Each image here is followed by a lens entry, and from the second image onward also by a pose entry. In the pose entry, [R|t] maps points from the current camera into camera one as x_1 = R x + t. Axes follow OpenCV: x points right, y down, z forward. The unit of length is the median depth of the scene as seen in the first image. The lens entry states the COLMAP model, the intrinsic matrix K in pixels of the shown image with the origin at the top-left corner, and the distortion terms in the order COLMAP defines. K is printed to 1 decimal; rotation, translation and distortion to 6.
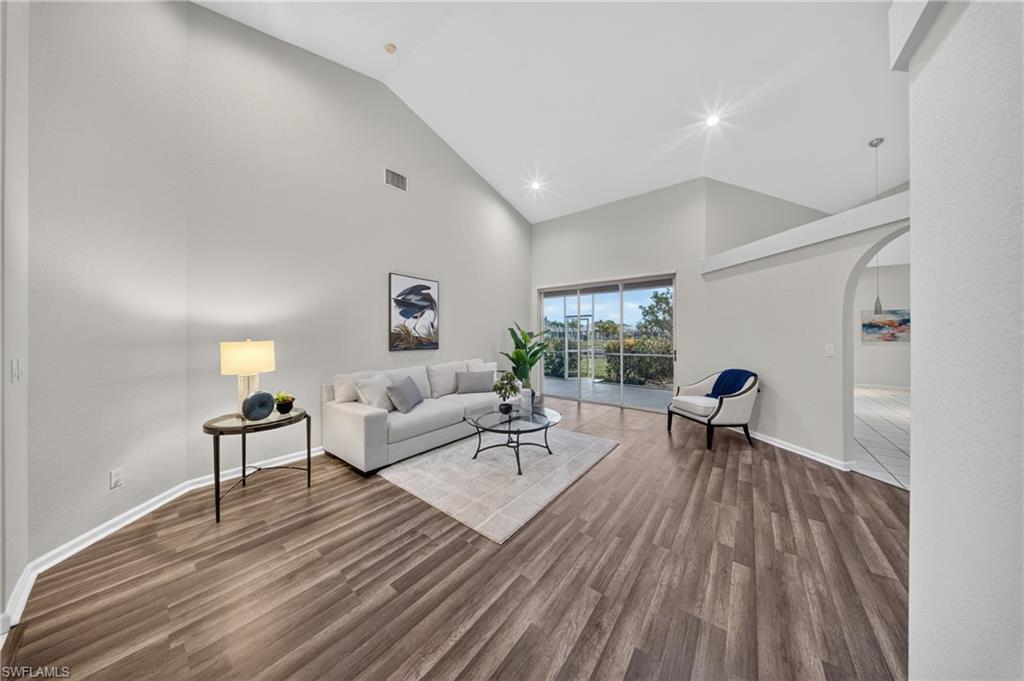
lens RADIAL K [[299.4, 0, 510.8], [0, 299.4, 336.8], [0, 0, 1]] dist [0.000325, -0.001687]
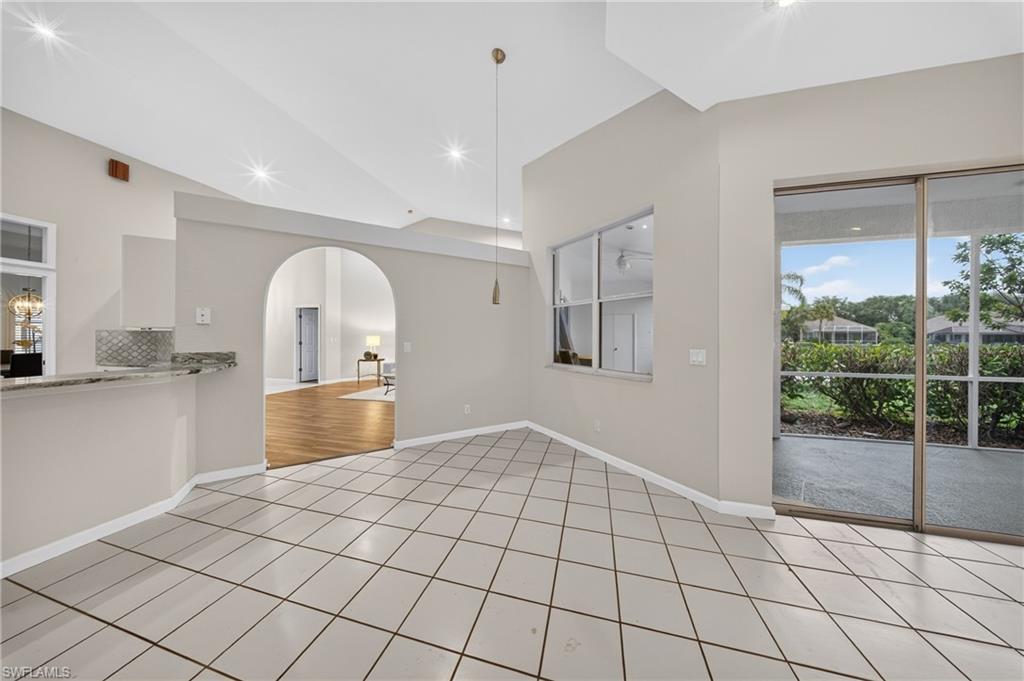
lens RADIAL K [[299.4, 0, 510.8], [0, 299.4, 336.8], [0, 0, 1]] dist [0.000325, -0.001687]
pose [[0.401991, 0.004426, -0.915633, 1.760923], [-0.006353, 0.999978, 0.002045, 0.002673], [0.915622, 0.004995, 0.402010, 0.662112]]
